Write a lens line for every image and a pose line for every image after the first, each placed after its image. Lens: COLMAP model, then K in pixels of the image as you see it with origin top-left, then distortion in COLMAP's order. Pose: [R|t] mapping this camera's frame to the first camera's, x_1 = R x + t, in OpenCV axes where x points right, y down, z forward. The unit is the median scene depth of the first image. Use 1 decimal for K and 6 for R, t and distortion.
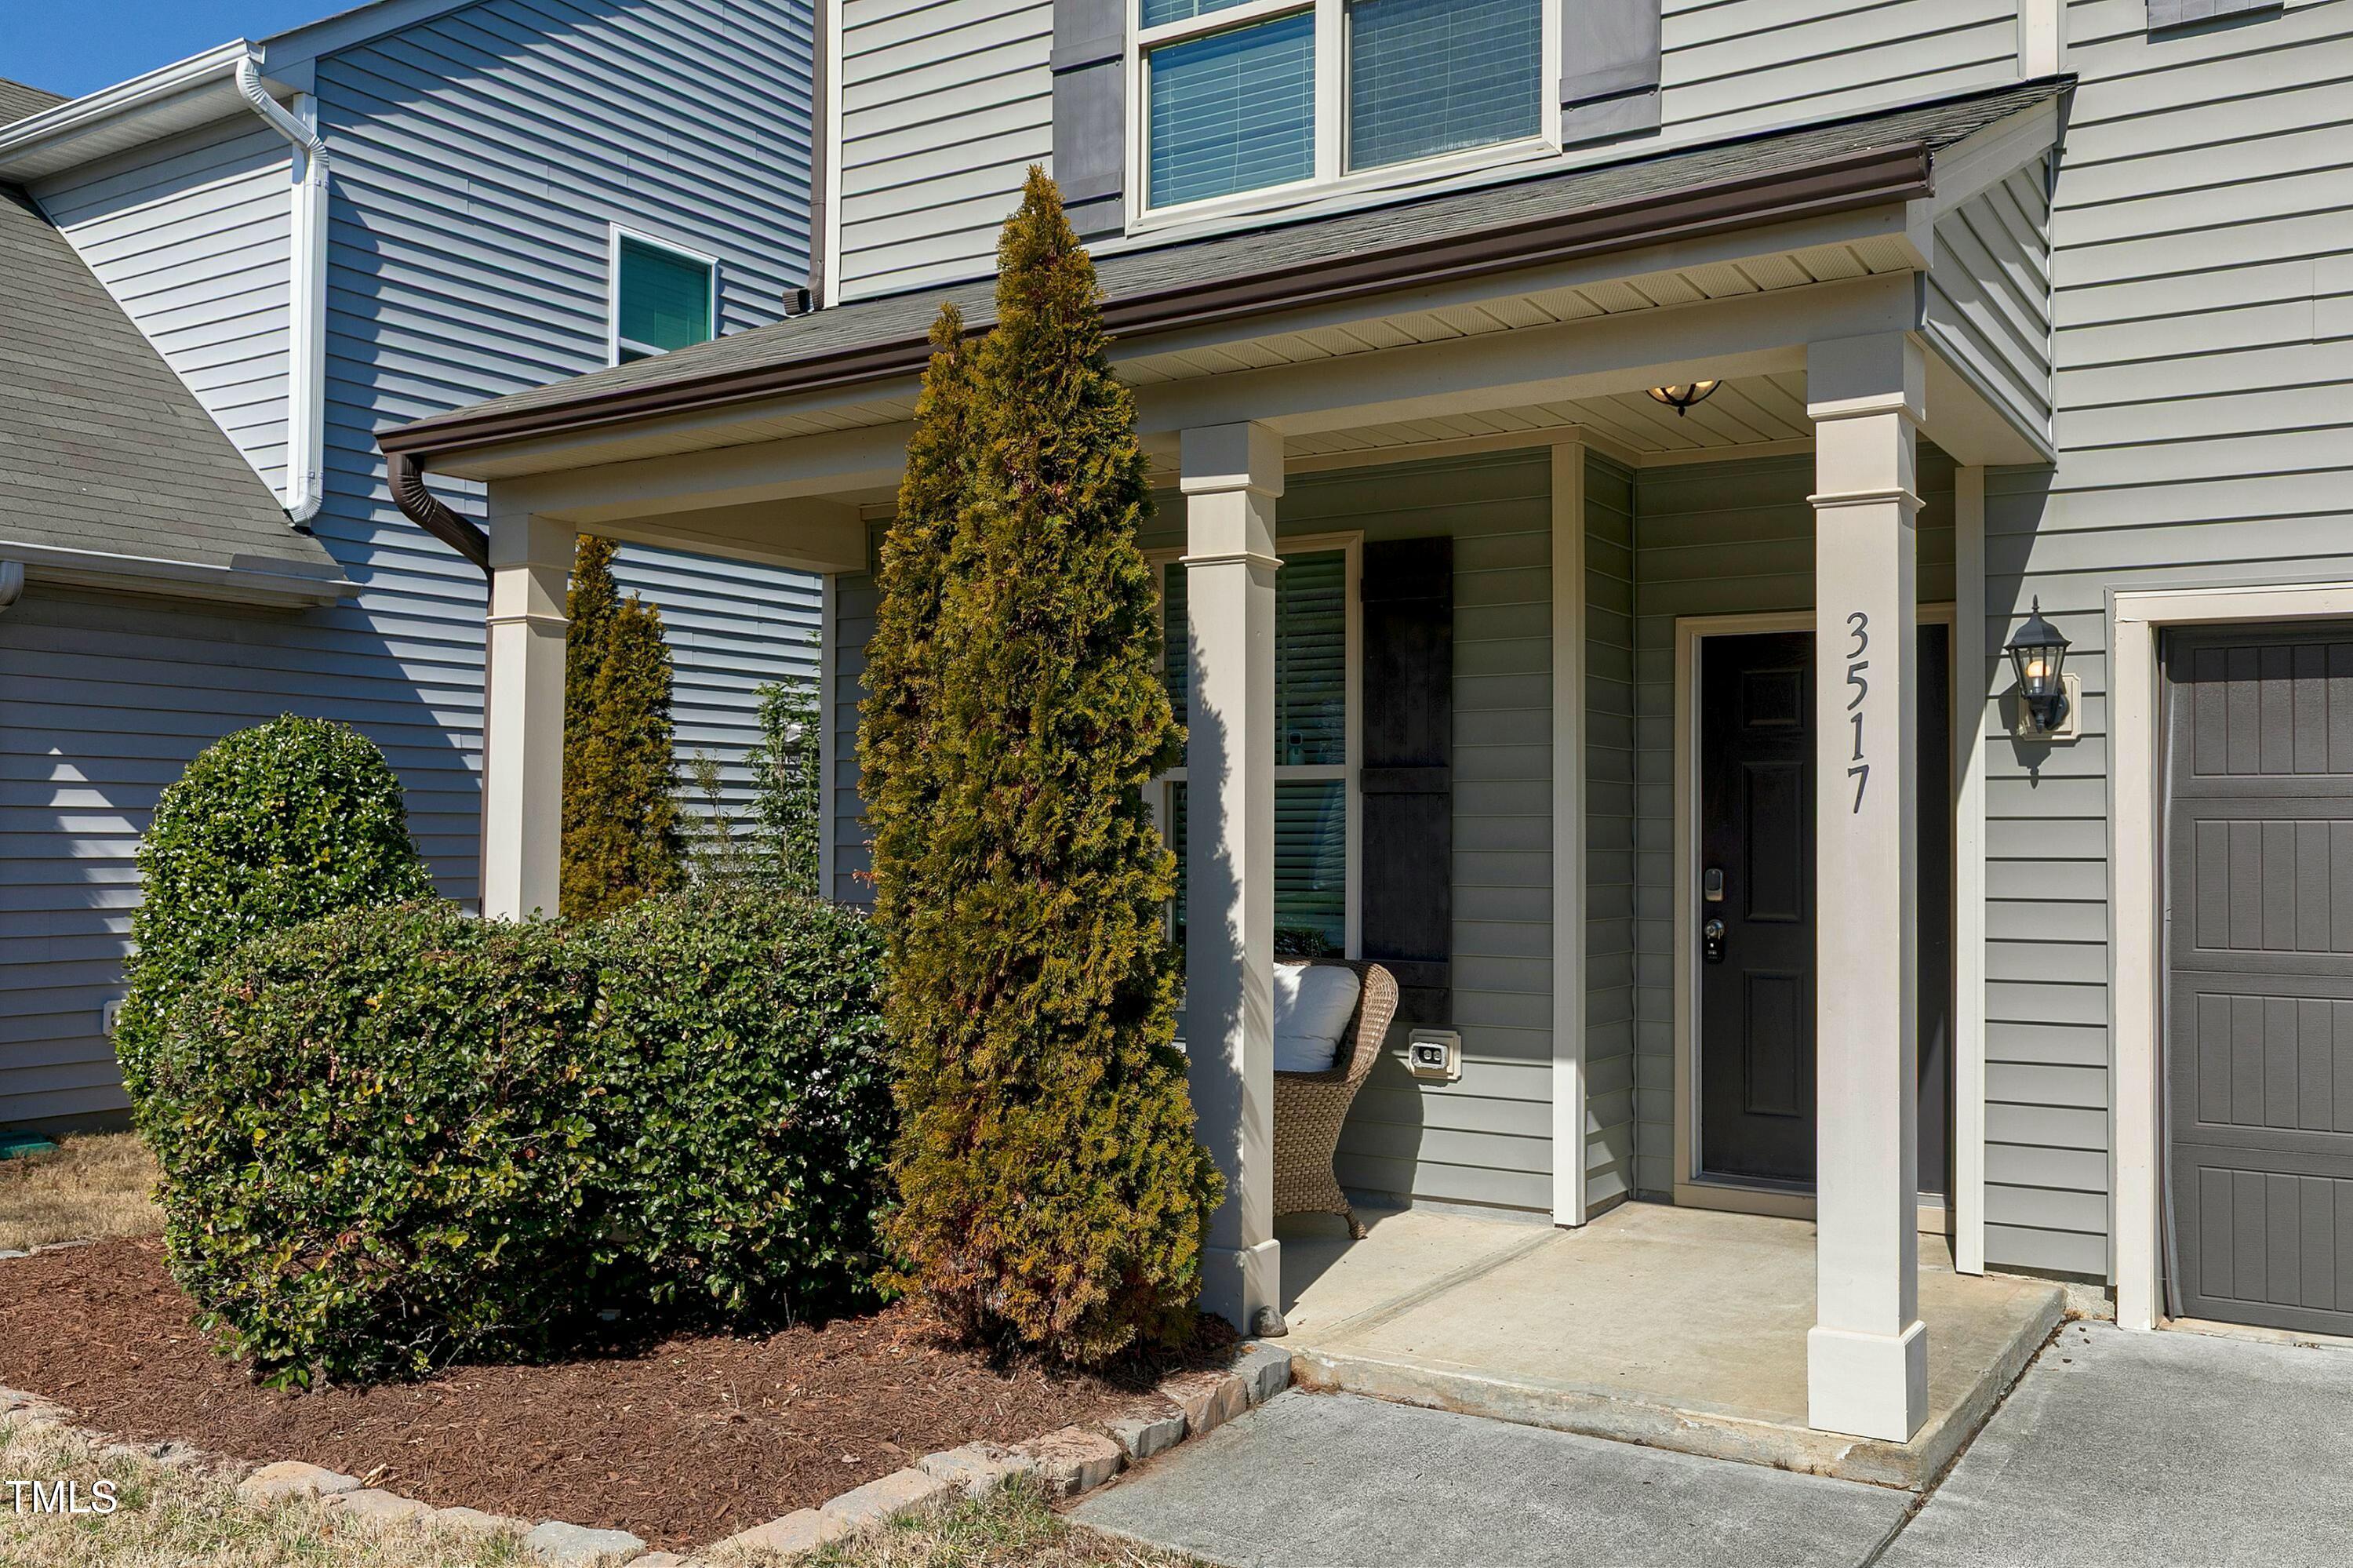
lens RADIAL K [[1939.1, 0, 1165.9], [0, 1939.1, 801.7], [0, 0, 1]] dist [0.005761, 0.006796]
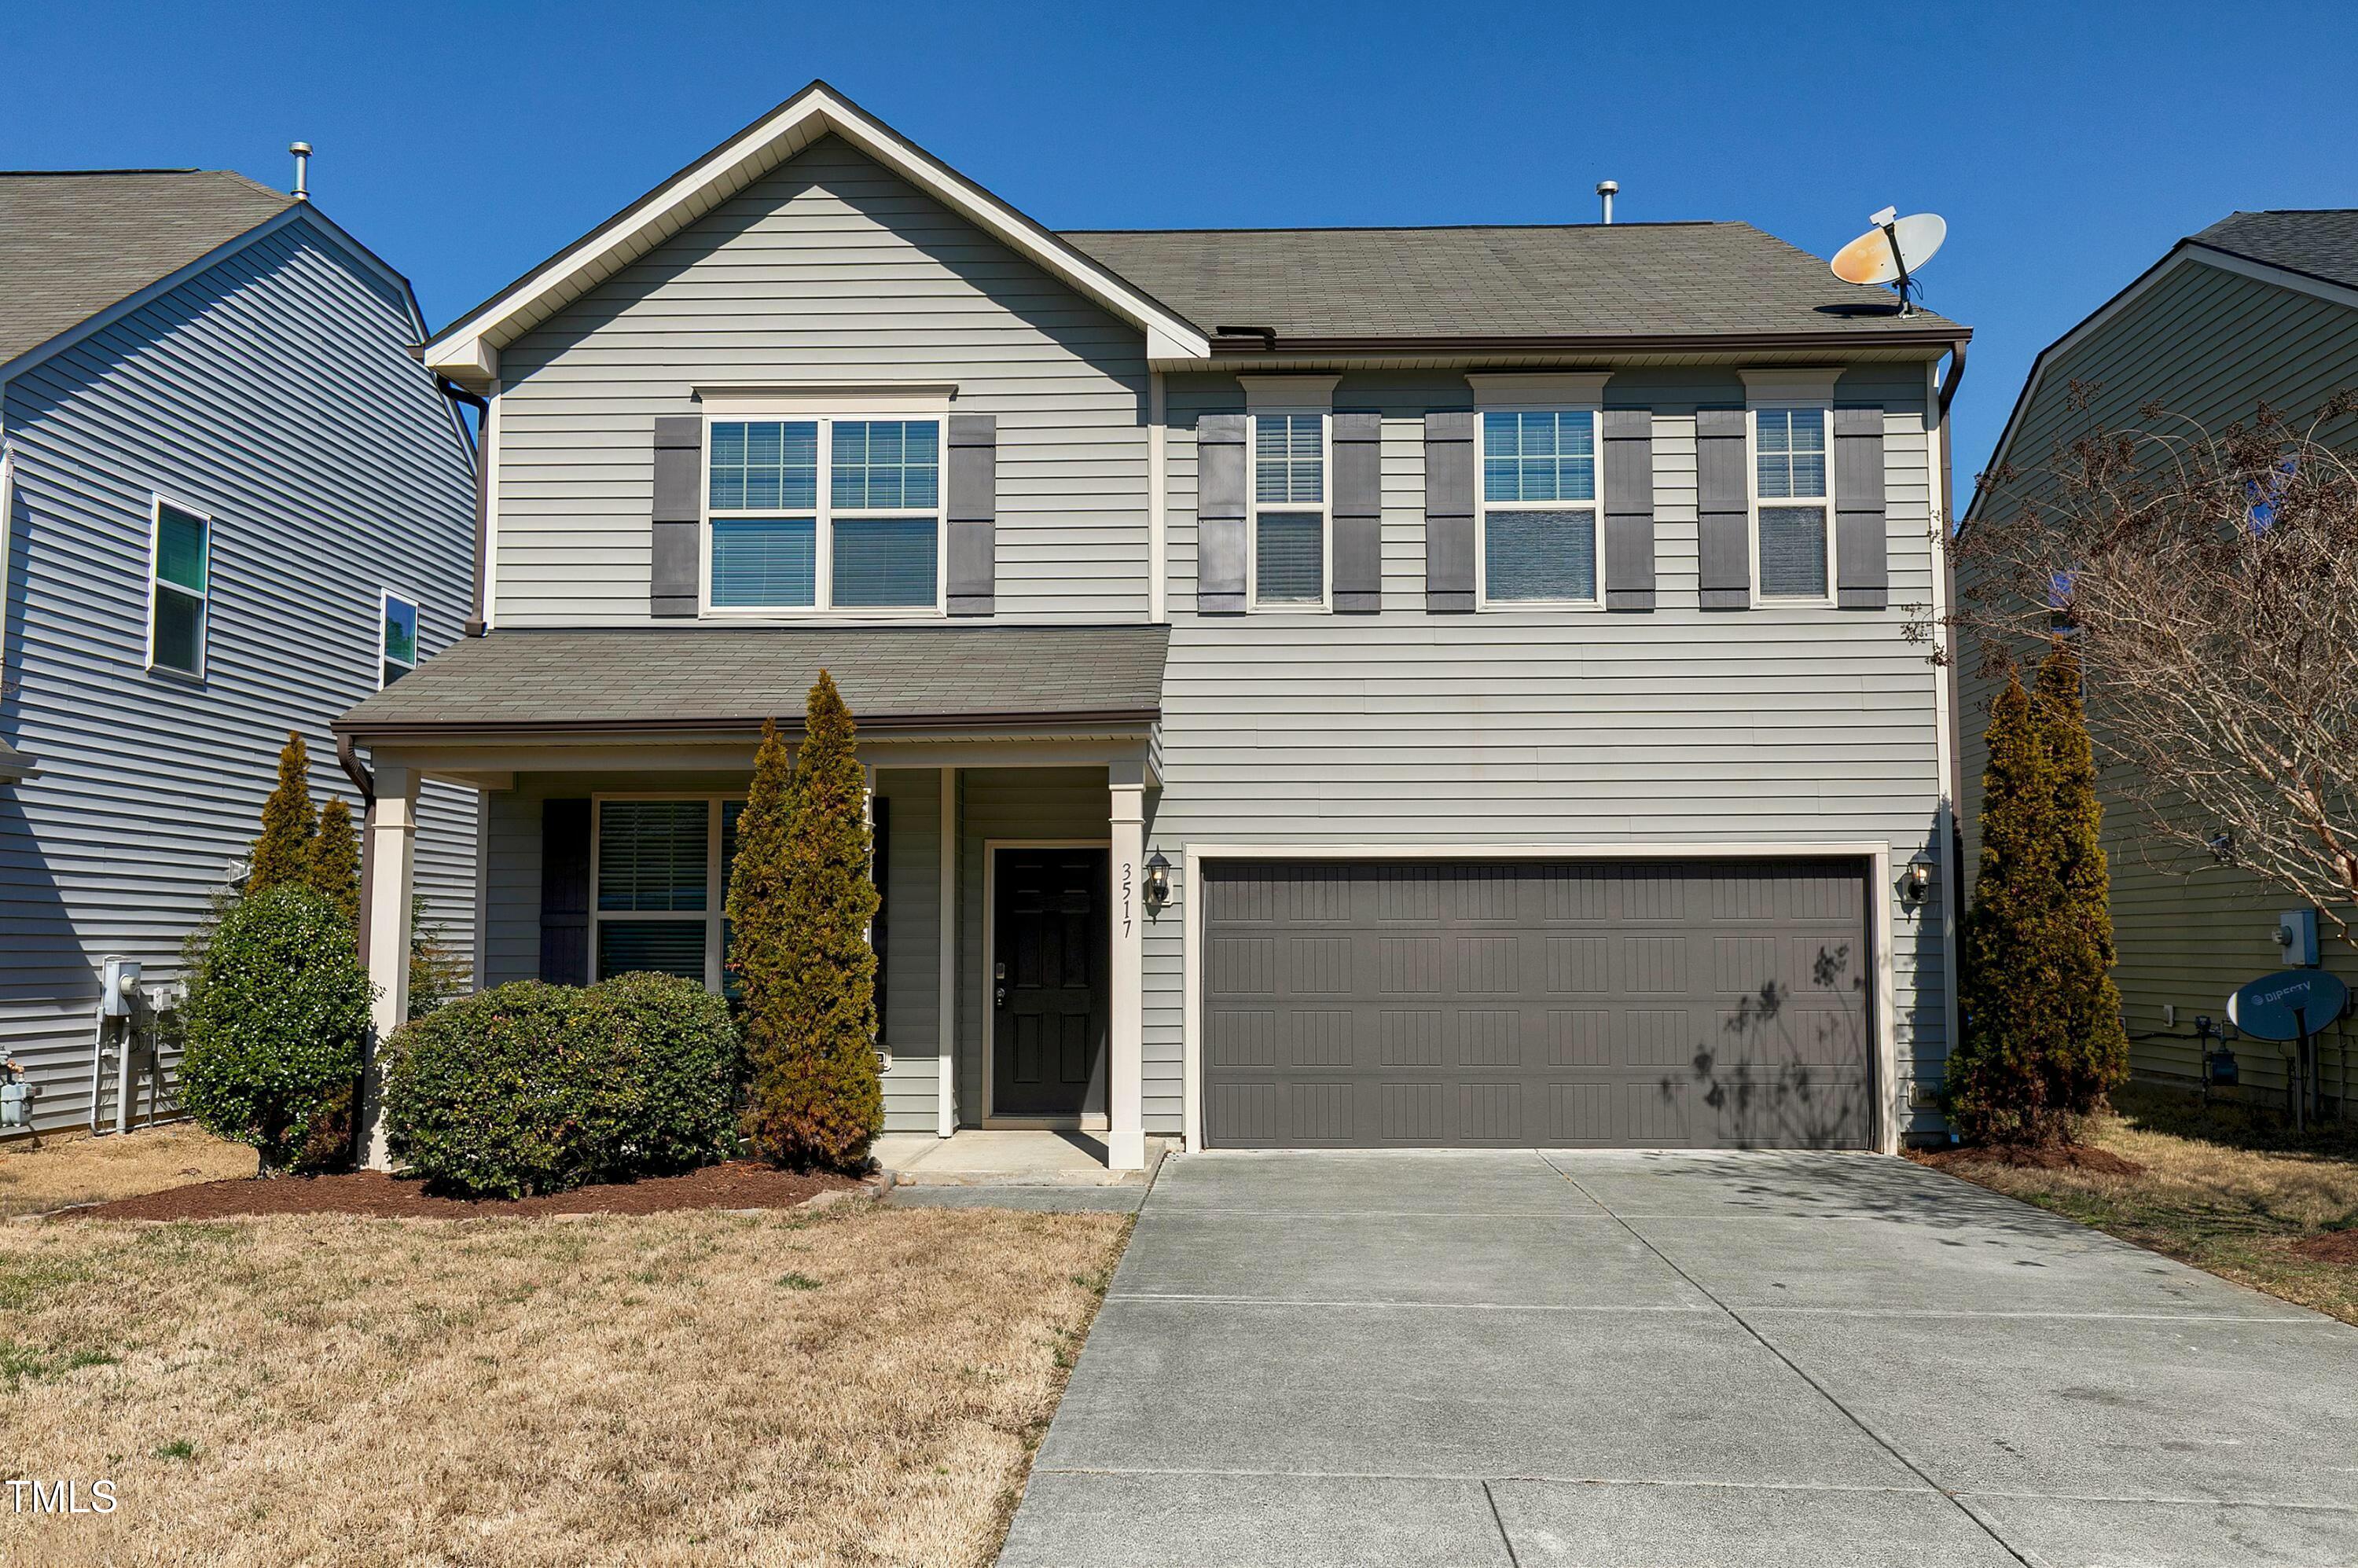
lens RADIAL K [[1943.1, 0, 1177.6], [0, 1943.1, 781.2], [0, 0, 1]] dist [0.005761, 0.006796]
pose [[0.856249, 0.038926, 0.515094, -0.656989], [-0.004383, 0.997668, -0.068108, -0.018805], [-0.516544, 0.056059, 0.854423, -0.906428]]
